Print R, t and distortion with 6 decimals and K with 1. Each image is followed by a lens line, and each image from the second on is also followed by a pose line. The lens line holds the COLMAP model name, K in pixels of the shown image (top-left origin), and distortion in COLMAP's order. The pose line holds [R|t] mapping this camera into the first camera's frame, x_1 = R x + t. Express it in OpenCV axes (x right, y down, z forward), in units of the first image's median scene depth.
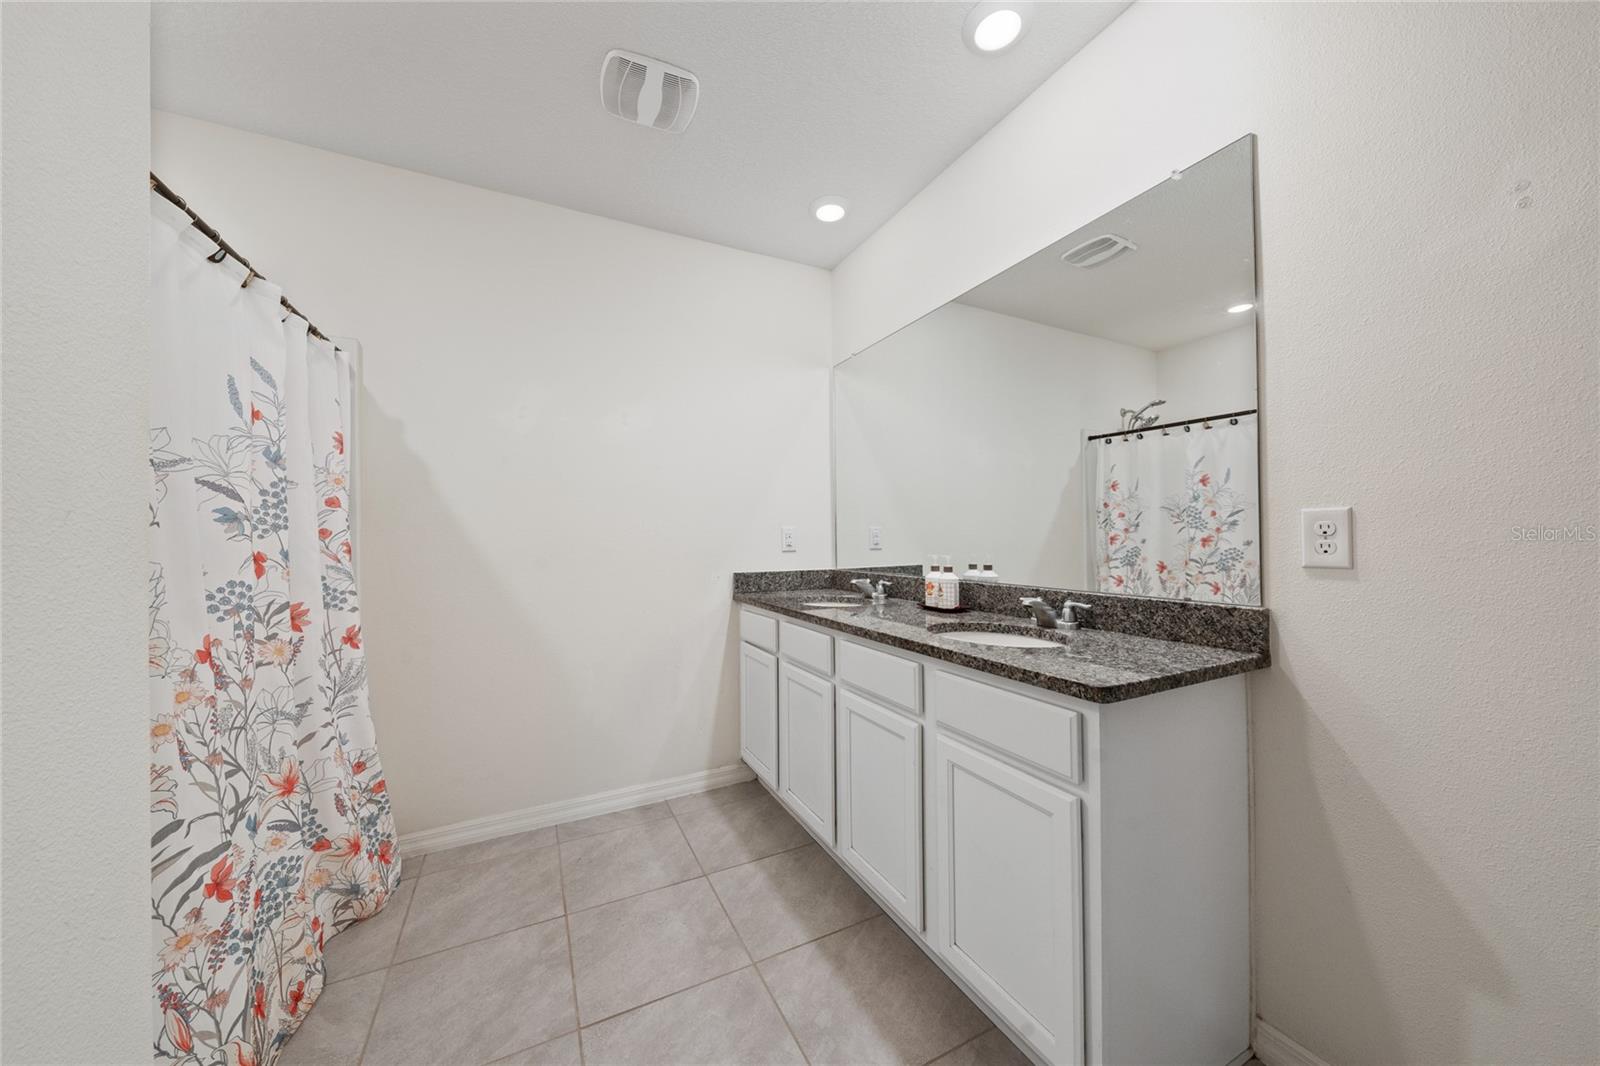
lens RADIAL K [[556.1, 0, 811.8], [0, 556.1, 535.0], [0, 0, 1]] dist [-0.003215, 0.001021]
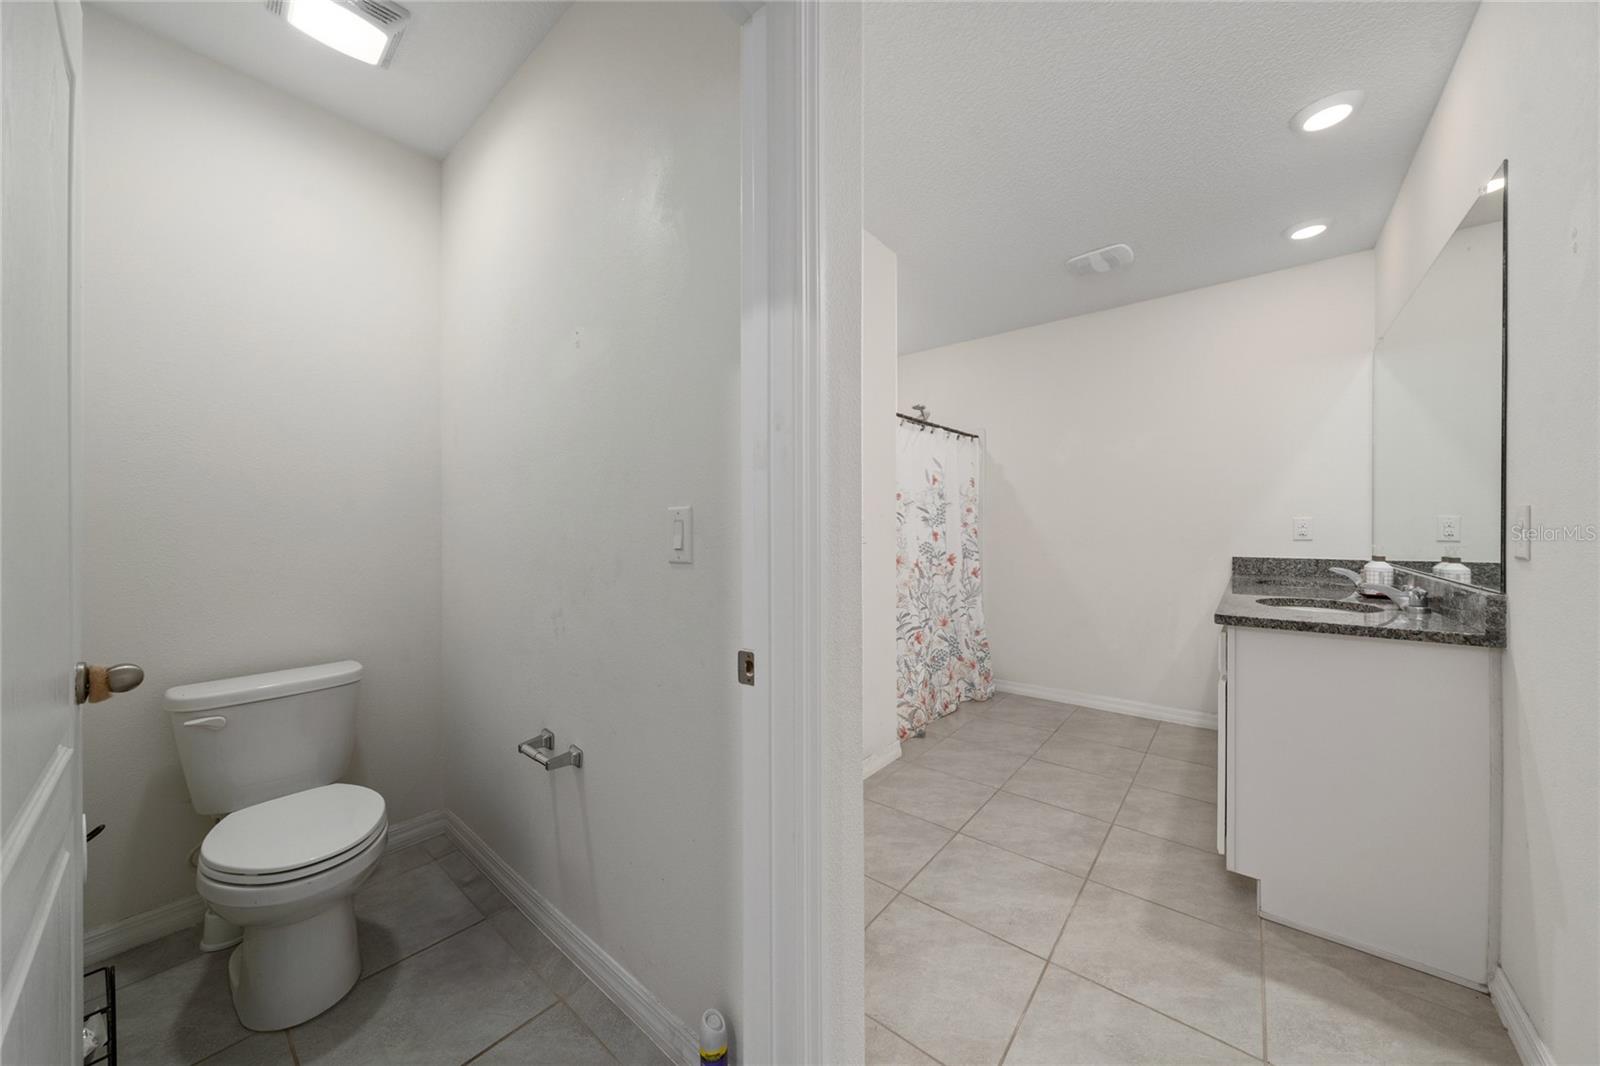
lens RADIAL K [[556.1, 0, 801.0], [0, 556.1, 530.3], [0, 0, 1]] dist [-0.003215, 0.001021]
pose [[0.407573, 0.010754, -0.913109, 0.973116], [0.002787, 0.999911, 0.013020, -0.011703], [0.913168, -0.007852, 0.407507, -0.560108]]
